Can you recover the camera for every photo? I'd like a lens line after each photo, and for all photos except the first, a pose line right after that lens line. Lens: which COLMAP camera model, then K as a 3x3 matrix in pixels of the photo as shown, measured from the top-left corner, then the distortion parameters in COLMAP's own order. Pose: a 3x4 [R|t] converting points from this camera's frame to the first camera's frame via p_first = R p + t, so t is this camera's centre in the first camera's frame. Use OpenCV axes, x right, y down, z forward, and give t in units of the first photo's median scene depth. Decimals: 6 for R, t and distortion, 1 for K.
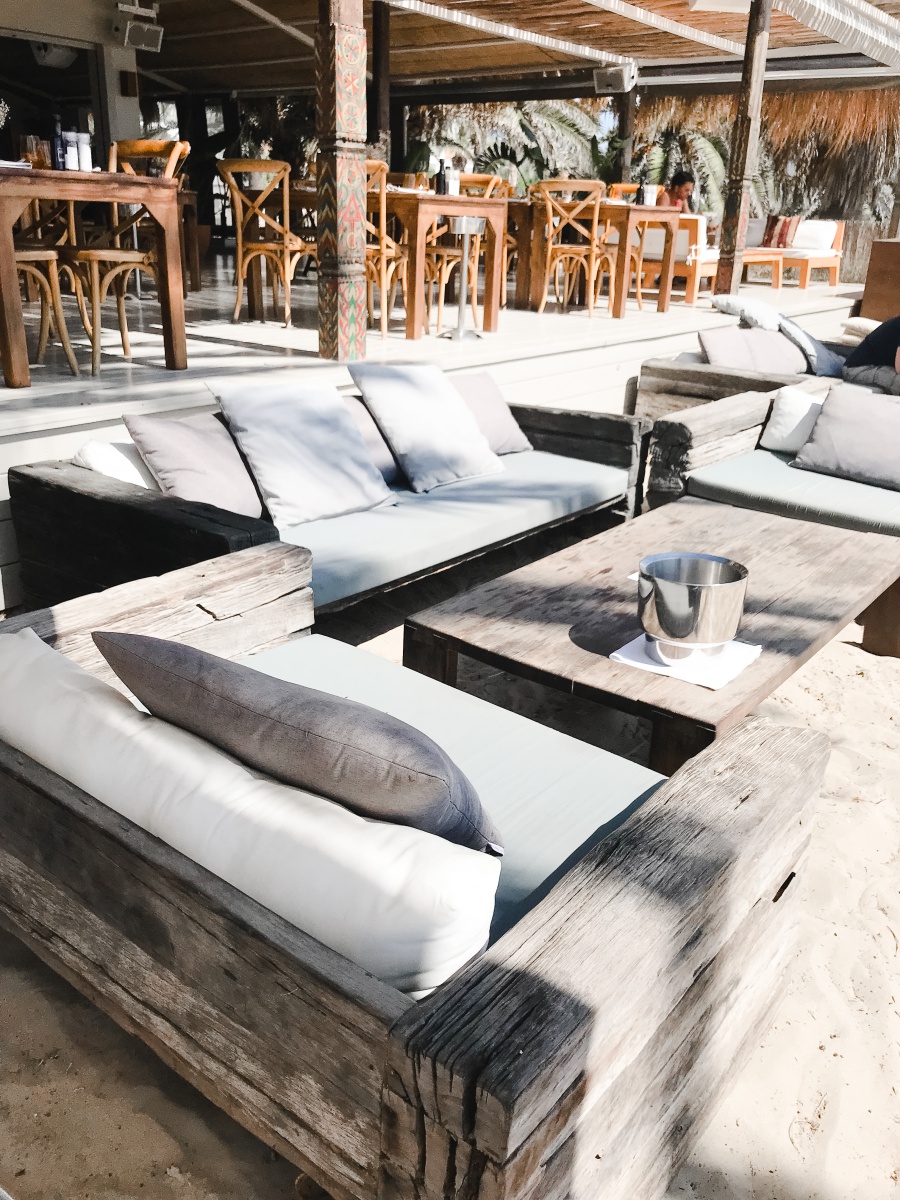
lens RADIAL K [[995.4, 0, 451.2], [0, 995.4, 598.4], [0, 0, 1]] dist [0.014989, 0.003926]
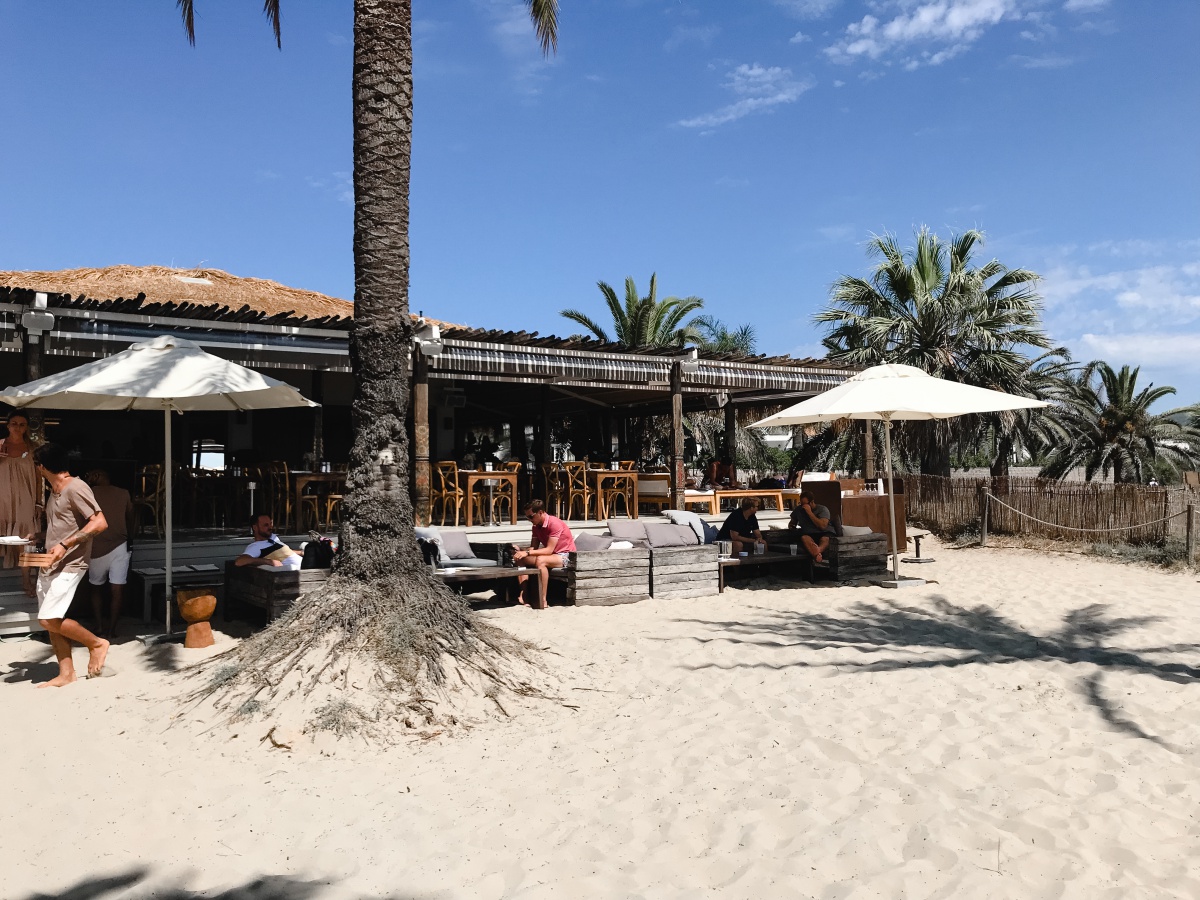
lens RADIAL K [[995.4, 0, 599.3], [0, 995.4, 450.4], [0, 0, 1]] dist [0.014989, 0.003926]
pose [[0.963326, -0.061146, -0.261276, 0.678244], [-0.046928, 0.920295, -0.388401, 0.372038], [0.264200, 0.386418, 0.883674, -0.852644]]
